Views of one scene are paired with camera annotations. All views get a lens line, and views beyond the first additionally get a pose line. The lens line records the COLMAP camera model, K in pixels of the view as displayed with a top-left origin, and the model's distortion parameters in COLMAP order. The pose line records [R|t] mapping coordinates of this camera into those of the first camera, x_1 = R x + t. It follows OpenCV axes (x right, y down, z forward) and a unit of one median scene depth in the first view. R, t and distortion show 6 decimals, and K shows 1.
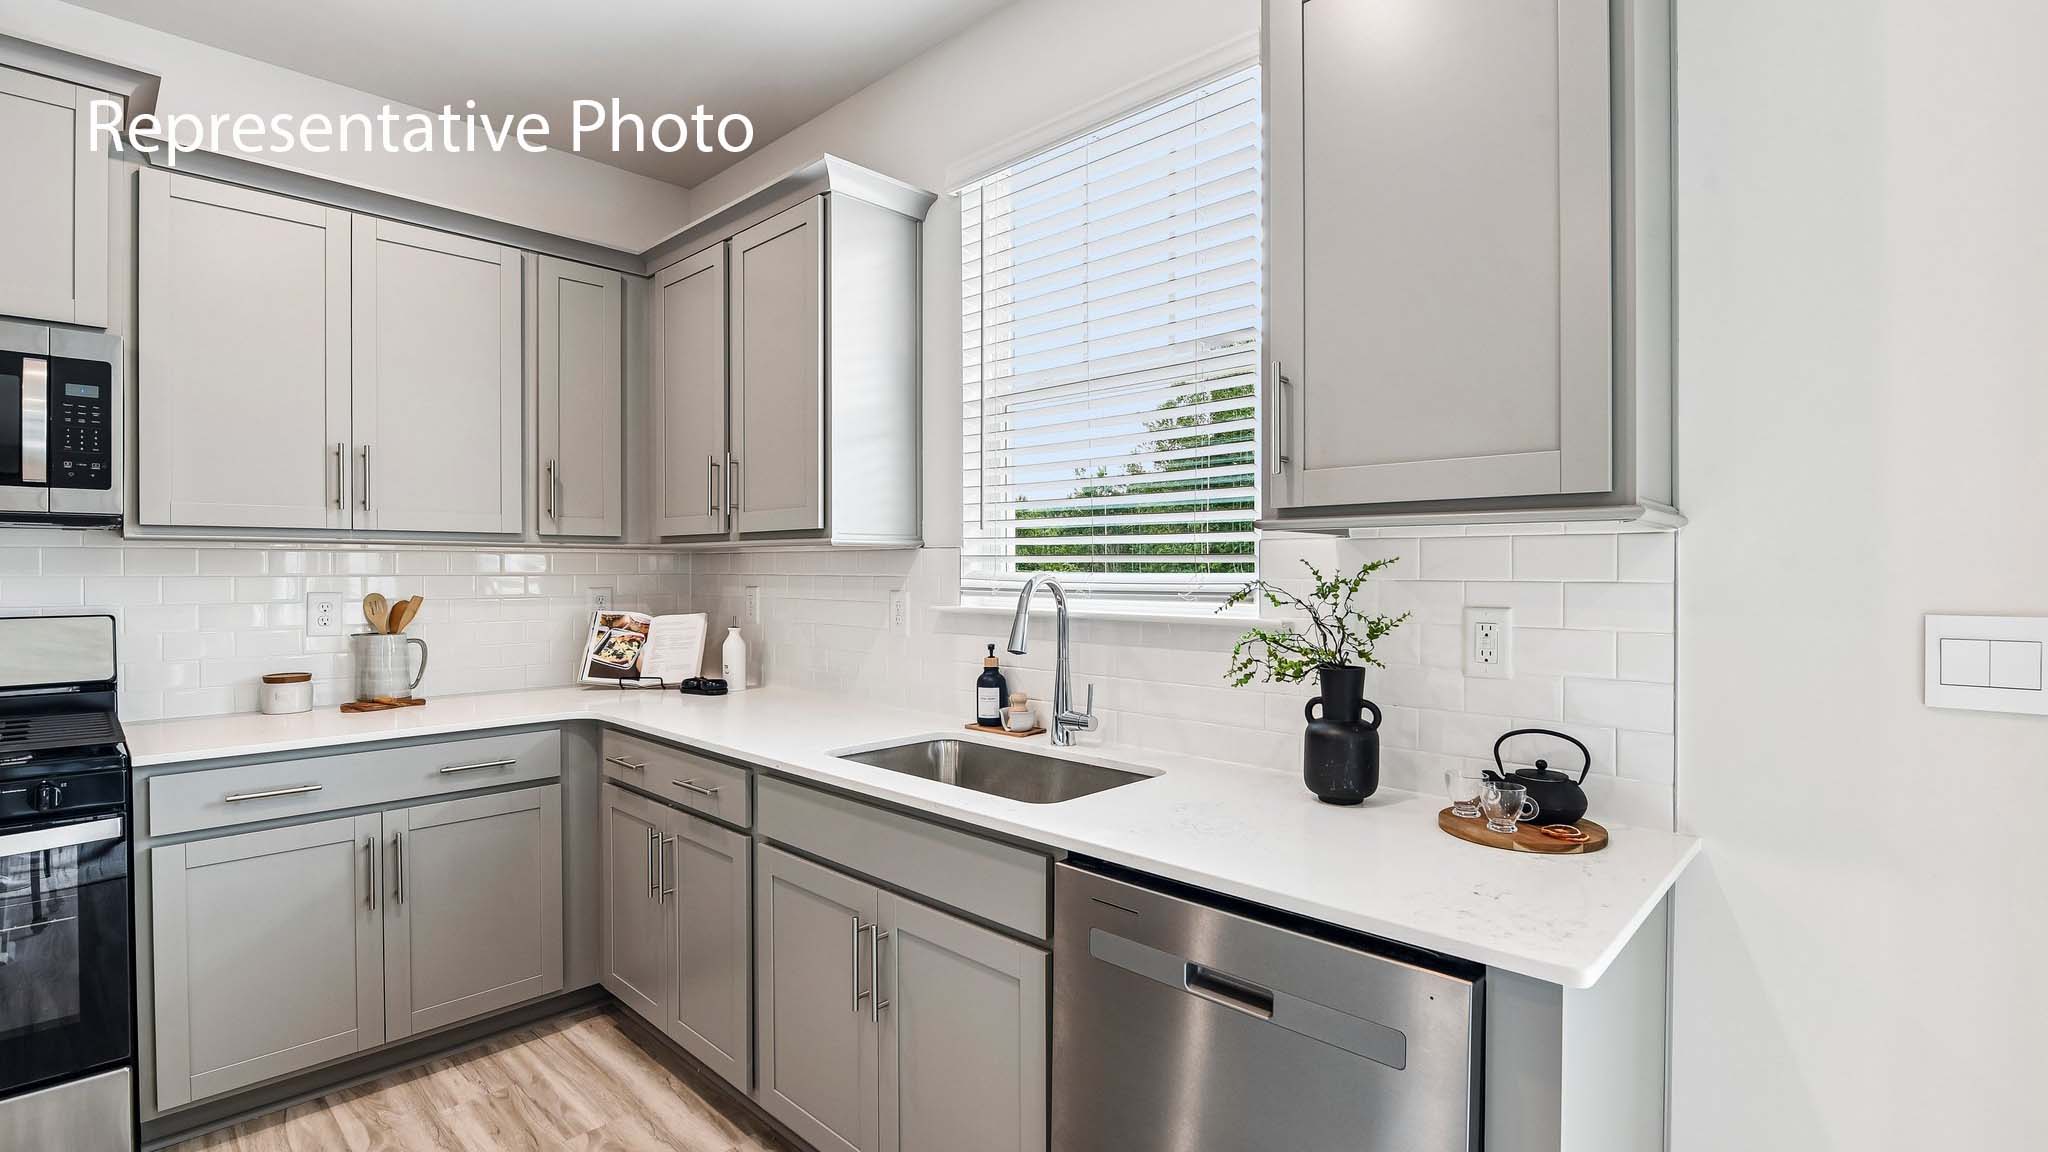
lens RADIAL K [[949.5, 0, 1026.4], [0, 949.5, 575.0], [0, 0, 1]] dist [-0.016220, -0.000678]
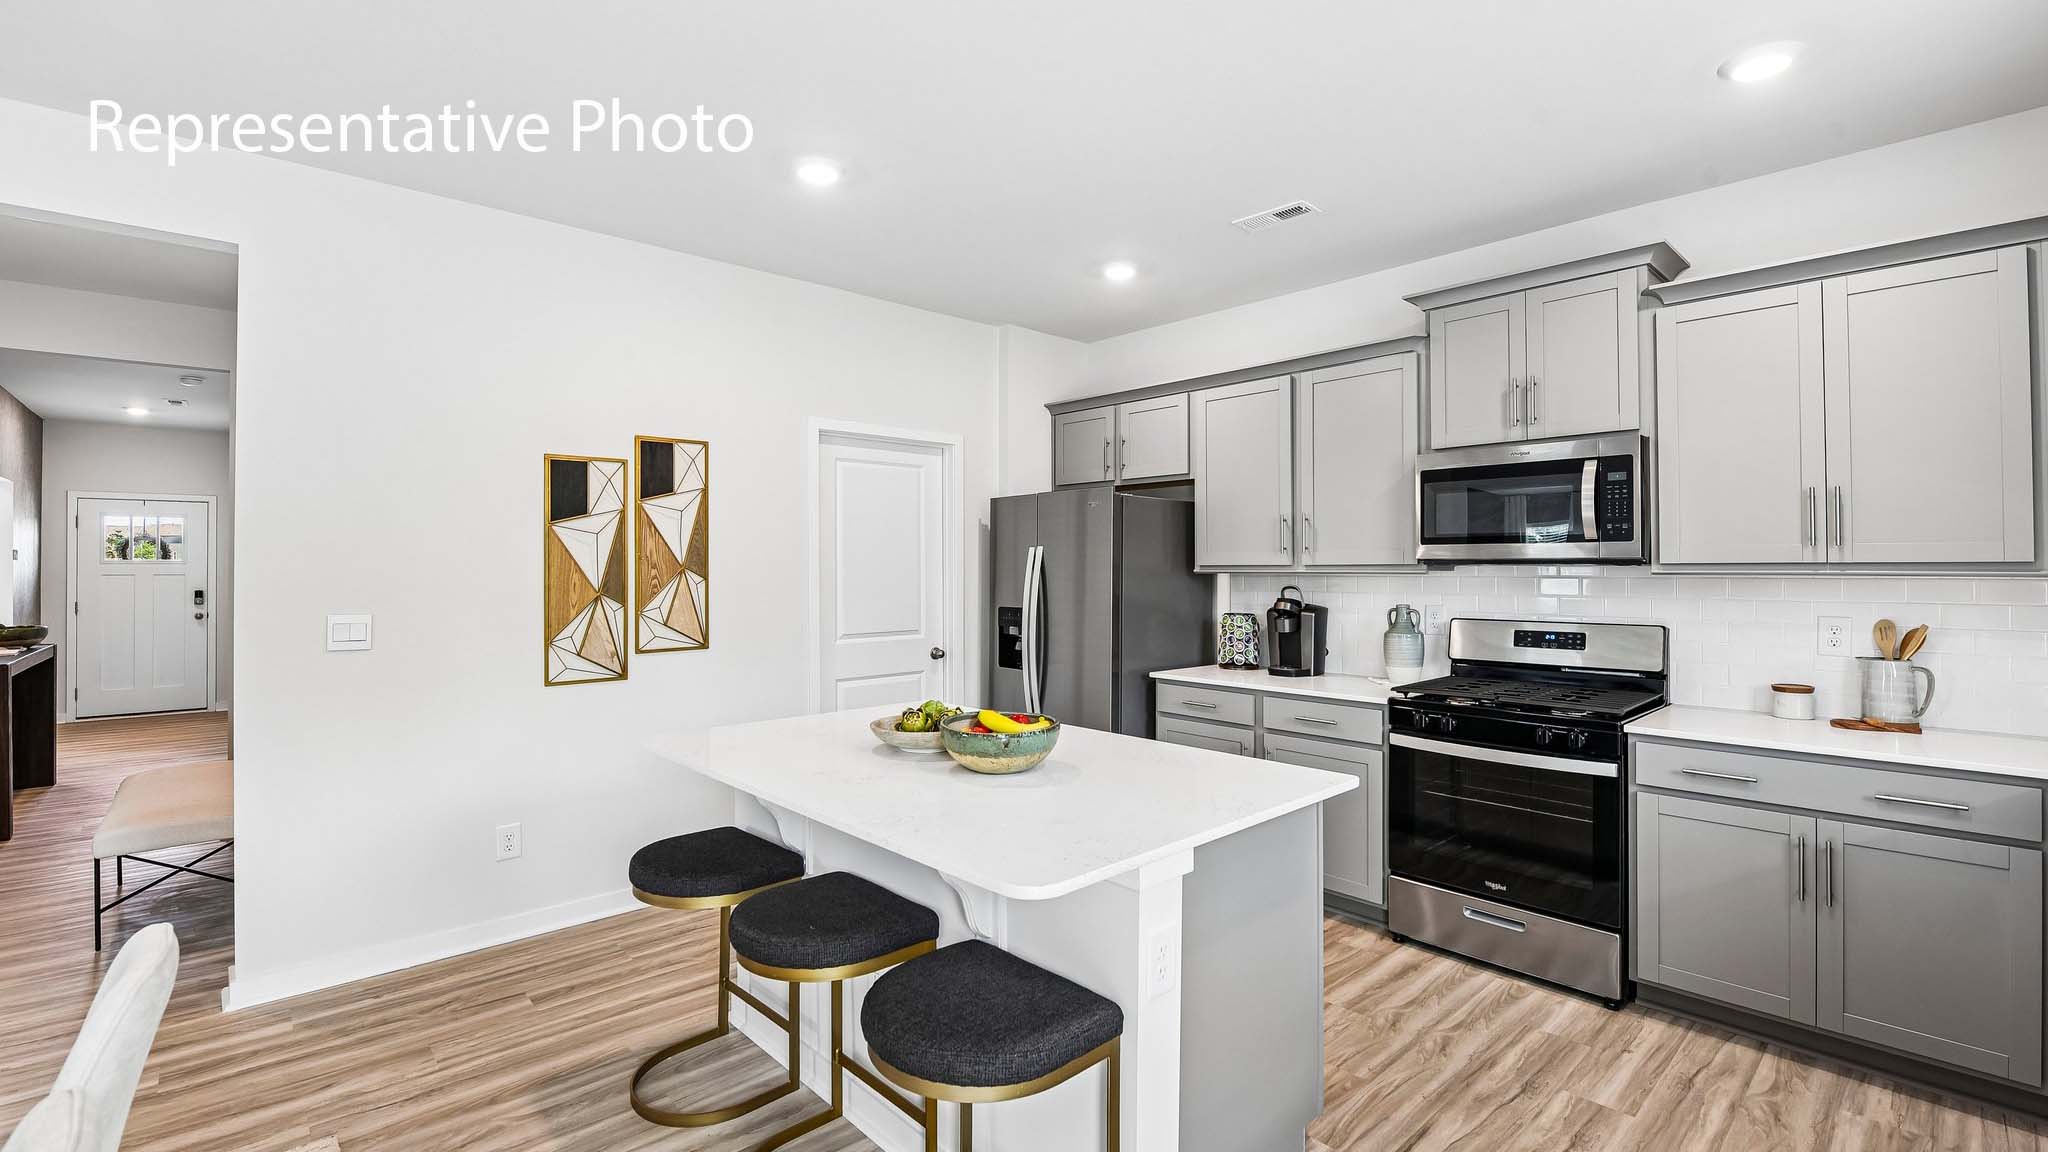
lens RADIAL K [[949.5, 0, 1027.2], [0, 949.5, 566.2], [0, 0, 1]] dist [-0.016220, -0.000678]
pose [[-0.074627, 0.004892, -0.997200, 0.490526], [-0.005973, 0.999968, 0.005353, -0.047552], [0.997194, 0.006356, -0.074595, 0.145905]]
